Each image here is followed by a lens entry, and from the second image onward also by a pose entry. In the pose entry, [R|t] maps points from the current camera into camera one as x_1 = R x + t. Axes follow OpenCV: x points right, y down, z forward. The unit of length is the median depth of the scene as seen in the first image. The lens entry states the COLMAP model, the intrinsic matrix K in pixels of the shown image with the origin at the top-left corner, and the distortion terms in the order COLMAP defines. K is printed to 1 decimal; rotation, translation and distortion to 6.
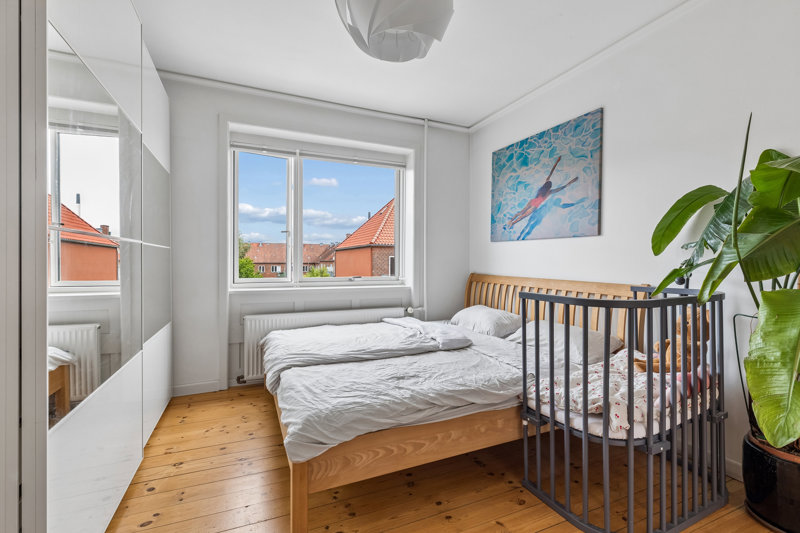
lens RADIAL K [[357.0, 0, 400.3], [0, 357.0, 261.2], [0, 0, 1]] dist [-0.003712, -0.000024]
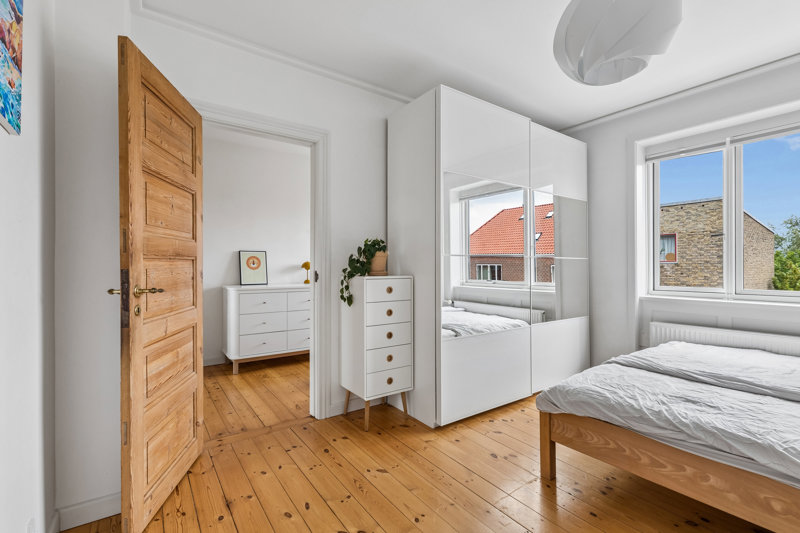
lens RADIAL K [[357.0, 0, 398.4], [0, 357.0, 268.0], [0, 0, 1]] dist [-0.003712, -0.000024]
pose [[0.201662, -0.004790, -0.979443, 0.761502], [0.001978, 0.999988, -0.004483, 0.000026], [0.979453, -0.001033, 0.201669, 0.120153]]
